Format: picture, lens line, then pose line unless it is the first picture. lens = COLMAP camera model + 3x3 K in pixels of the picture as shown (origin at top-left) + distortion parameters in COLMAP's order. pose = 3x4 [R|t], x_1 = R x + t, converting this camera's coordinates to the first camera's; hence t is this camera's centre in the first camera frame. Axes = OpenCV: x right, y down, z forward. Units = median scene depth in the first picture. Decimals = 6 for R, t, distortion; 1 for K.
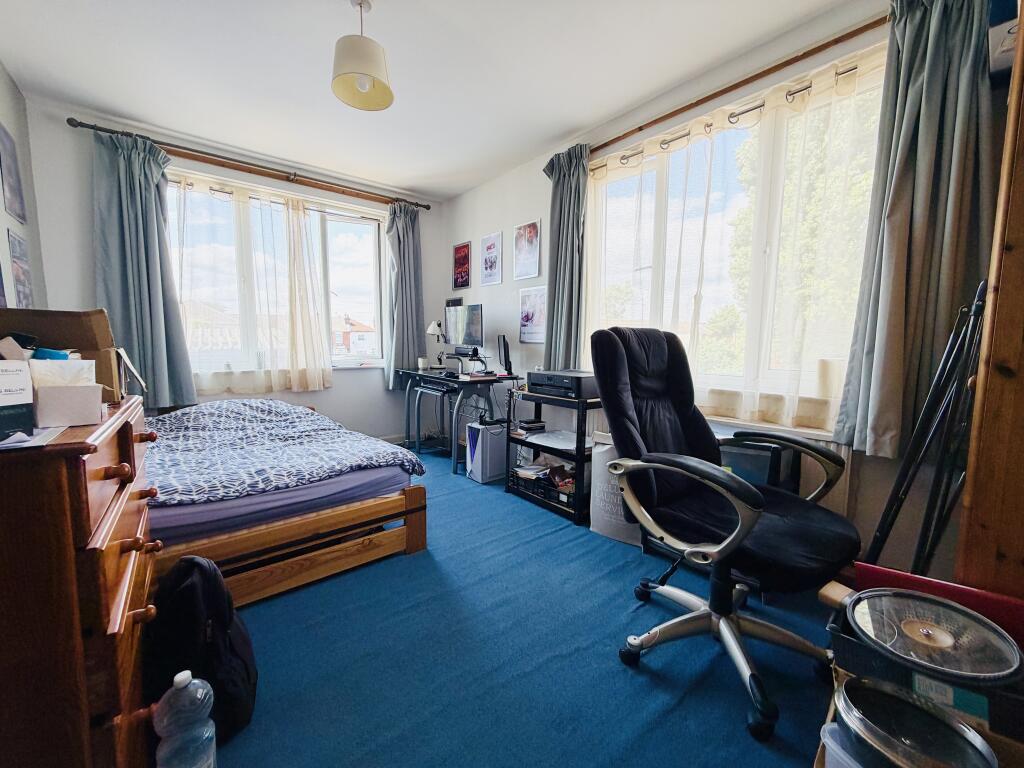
lens RADIAL K [[408.4, 0, 510.5], [0, 408.4, 385.0], [0, 0, 1]] dist [0.000976, 0.000252]
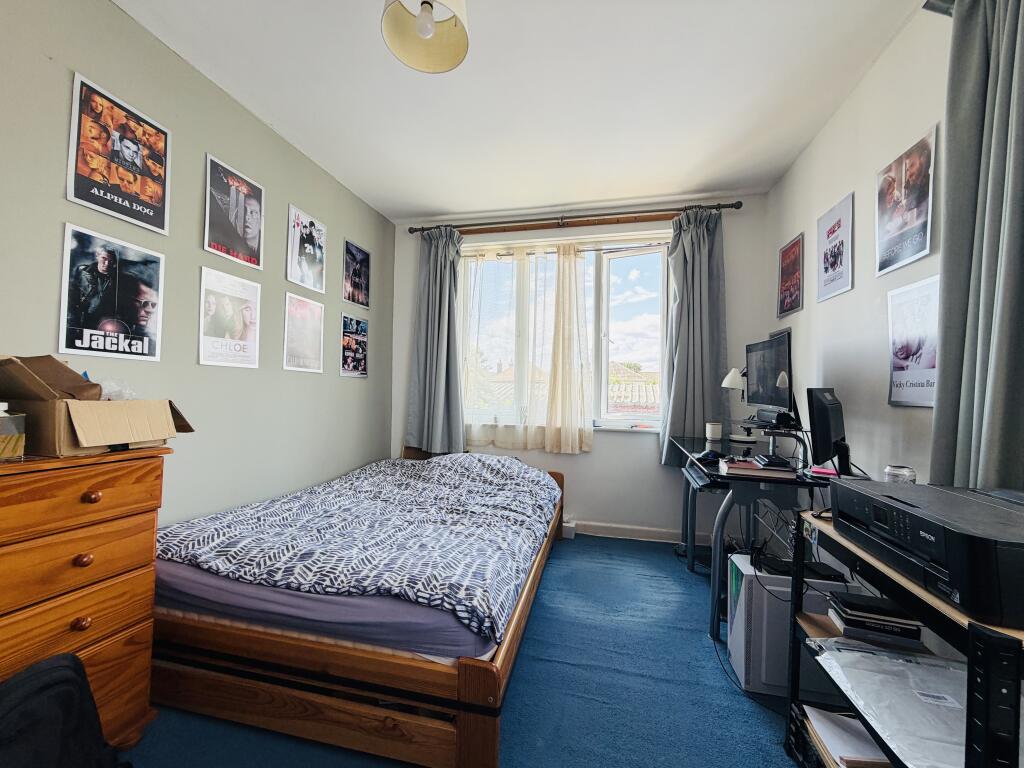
lens RADIAL K [[408.4, 0, 510.5], [0, 408.4, 385.0], [0, 0, 1]] dist [0.000976, 0.000252]
pose [[0.602918, -0.006919, -0.797773, 0.135756], [-0.100467, 0.991343, -0.084525, -0.045537], [0.791452, 0.131111, 0.597004, 0.388440]]
